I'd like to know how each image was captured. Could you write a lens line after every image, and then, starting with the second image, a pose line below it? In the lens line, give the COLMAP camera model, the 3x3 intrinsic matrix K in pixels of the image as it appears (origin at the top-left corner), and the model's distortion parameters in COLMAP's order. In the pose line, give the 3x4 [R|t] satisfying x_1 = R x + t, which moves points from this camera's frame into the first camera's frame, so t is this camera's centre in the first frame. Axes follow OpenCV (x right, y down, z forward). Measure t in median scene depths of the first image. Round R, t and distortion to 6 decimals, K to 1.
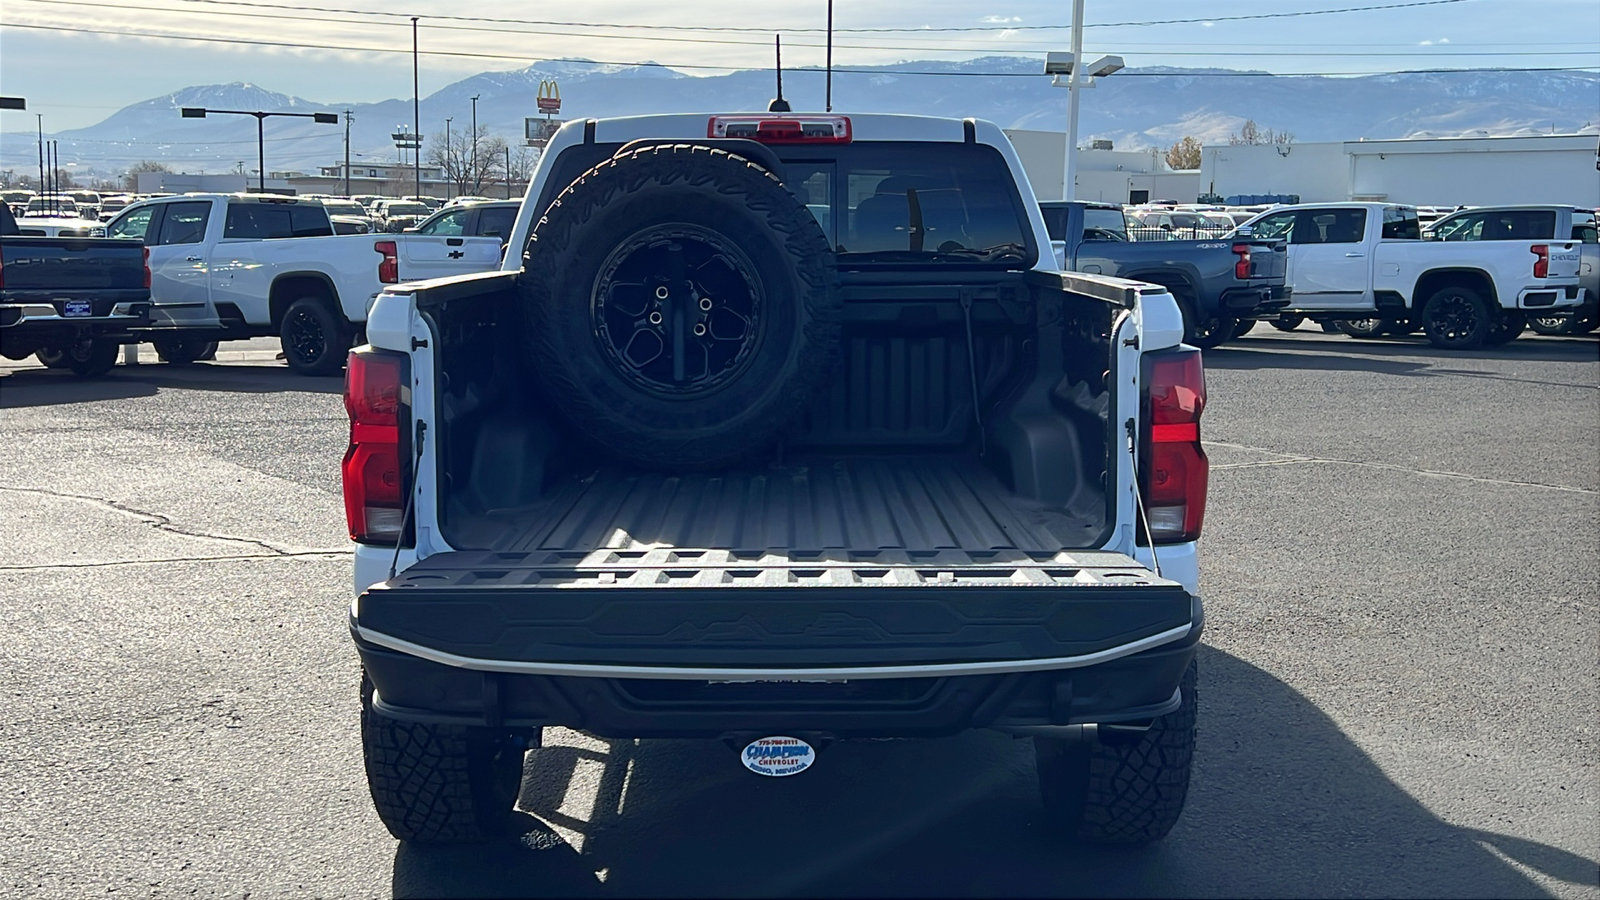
lens RADIAL K [[1770.9, 0, 804.4], [0, 1770.9, 449.0], [0, 0, 1]] dist [0.162390, -0.404107]
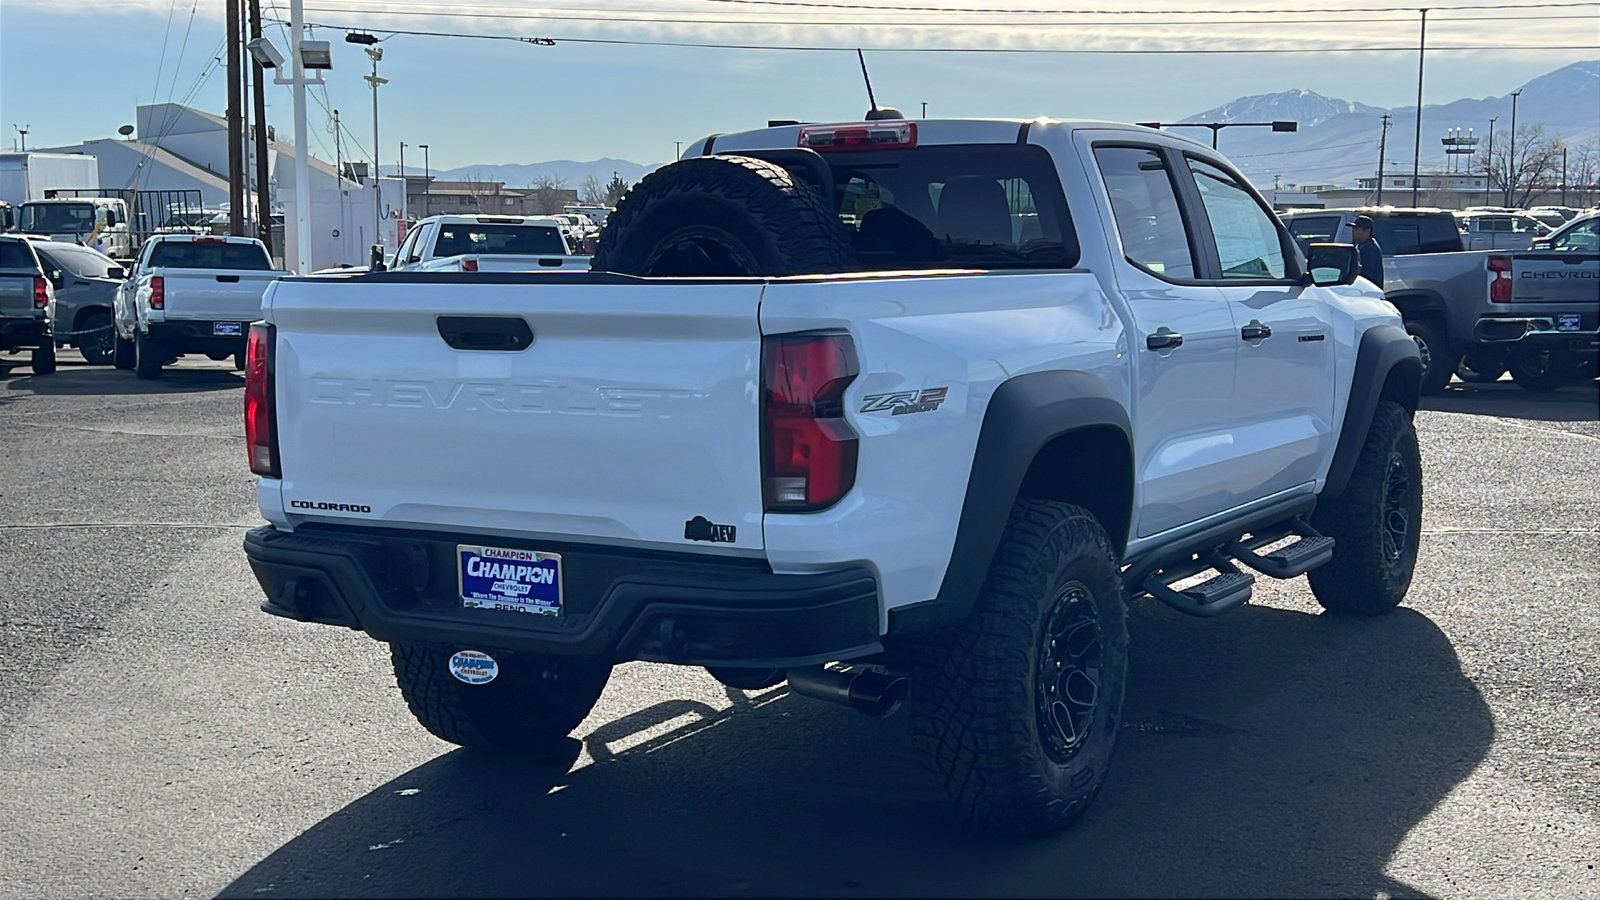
lens RADIAL K [[1964.5, 0, 815.5], [0, 1964.5, 455.2], [0, 0, 1]] dist [0.194052, -0.557324]
pose [[0.861930, 0.047771, -0.504771, 0.419015], [-0.056856, 0.998379, -0.002601, 0.010461], [0.503829, 0.030941, 0.863249, -0.016873]]
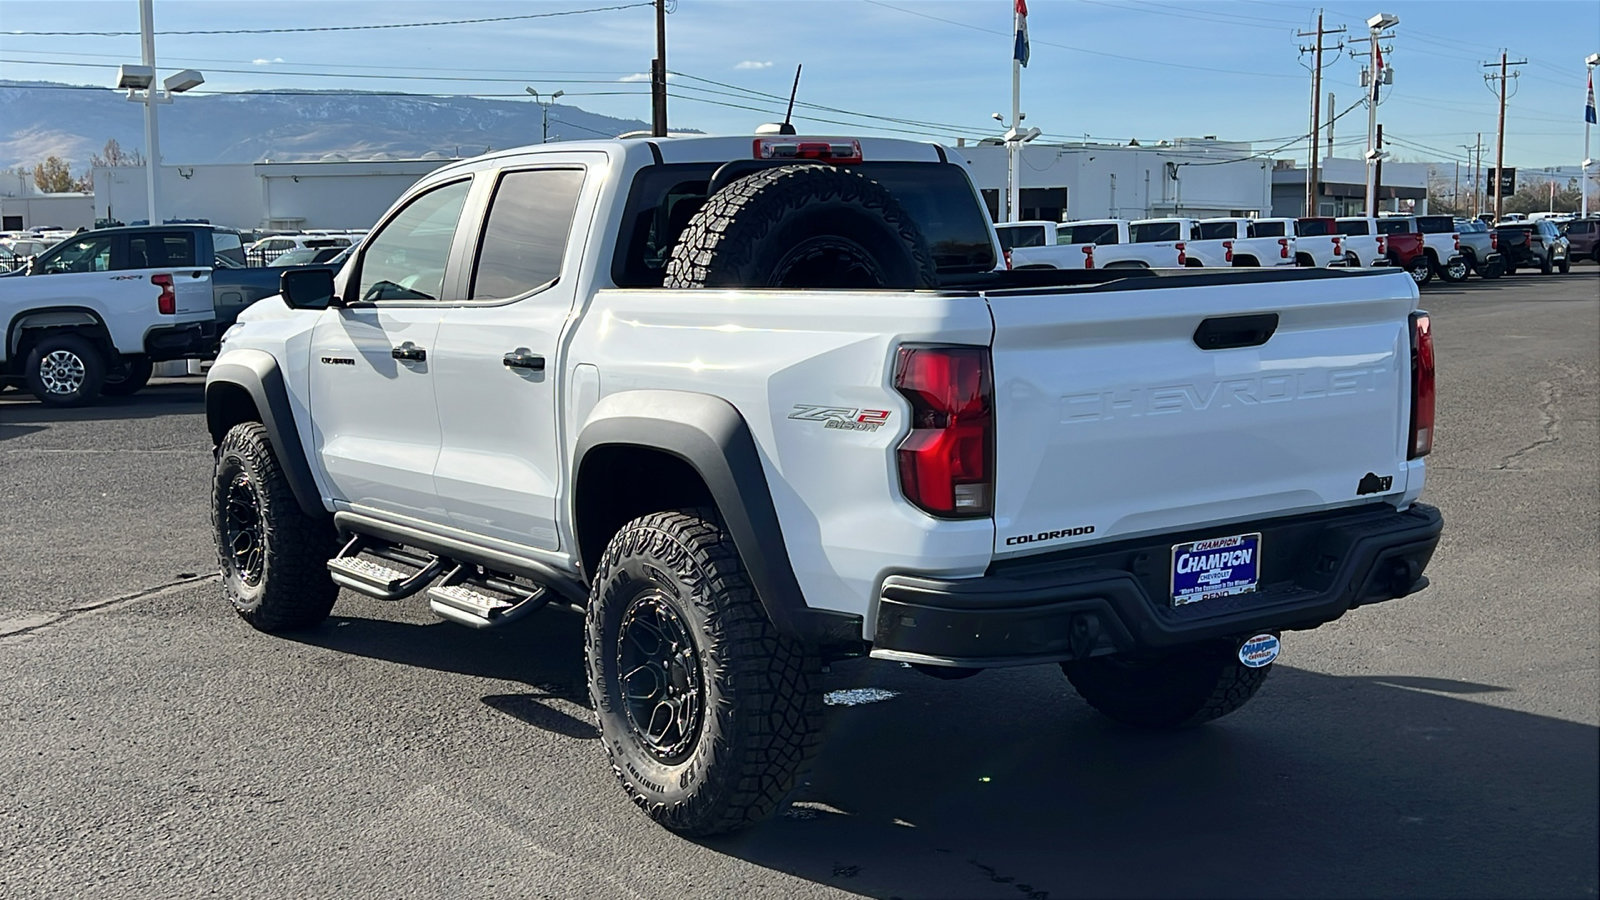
lens RADIAL K [[1872.5, 0, 800.0], [0, 1872.5, 450.0], [0, 0, 1]] dist [0.170886, -0.484773]
pose [[0.830340, -0.084994, 0.550737, -0.495115], [0.095818, 0.995357, 0.009146, -0.005072], [-0.548958, 0.045176, 0.834628, 0.032342]]
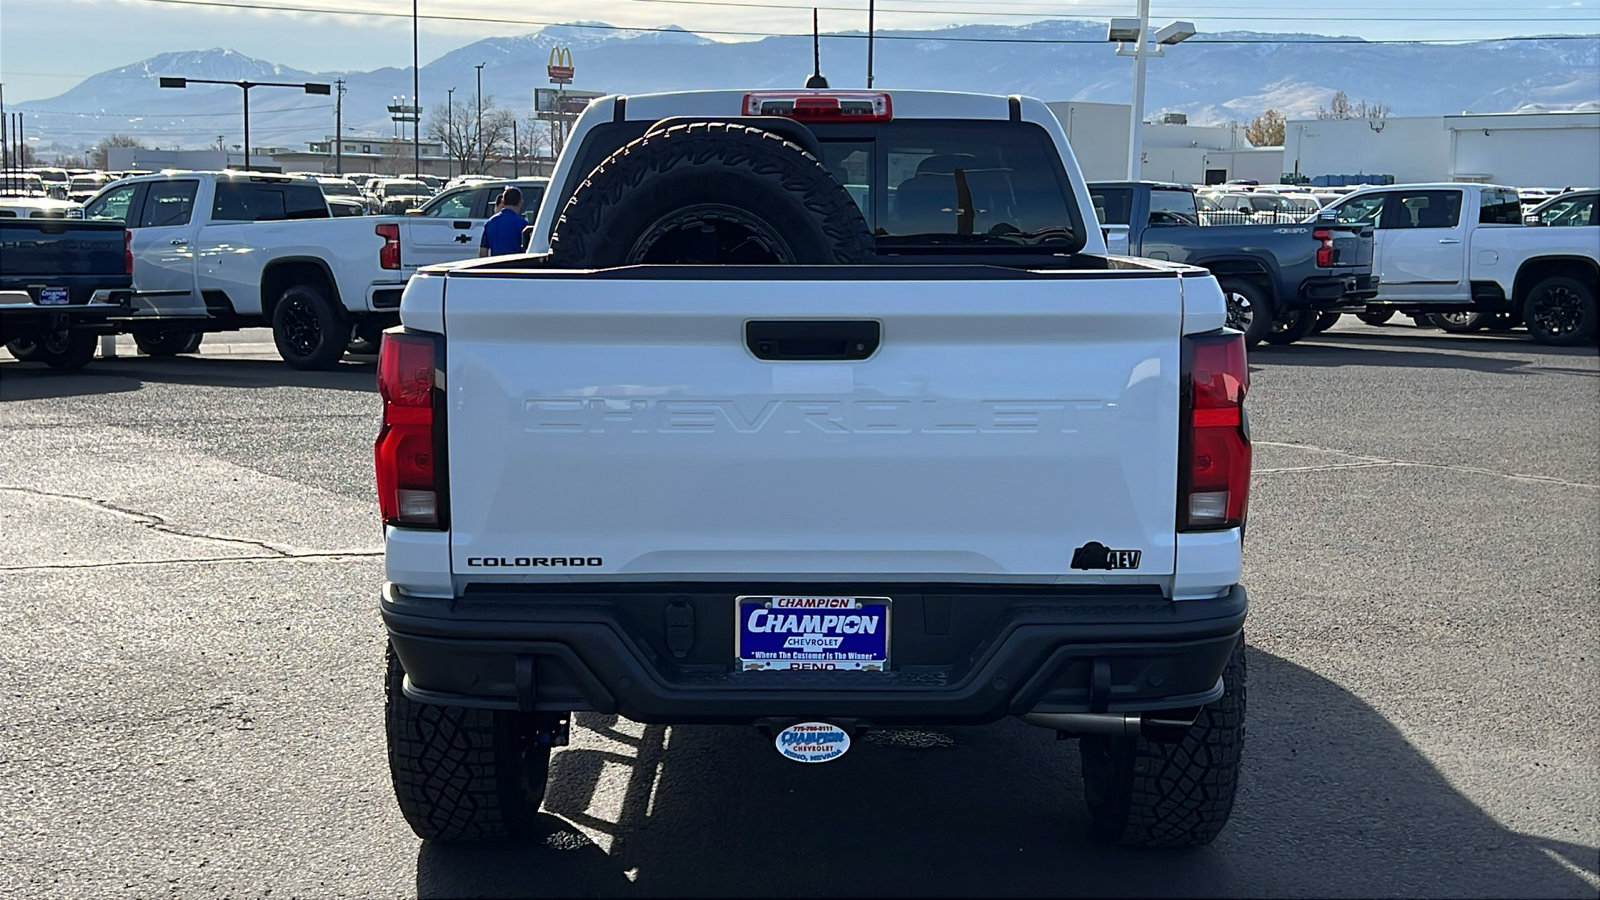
lens RADIAL K [[1964.5, 0, 815.5], [0, 1964.5, 455.2], [0, 0, 1]] dist [0.194052, -0.557324]
pose [[0.999901, 0.003908, -0.013543, 0.000428], [-0.003914, 0.999992, -0.000395, 0.006554], [0.013541, 0.000448, 0.999908, -0.048269]]
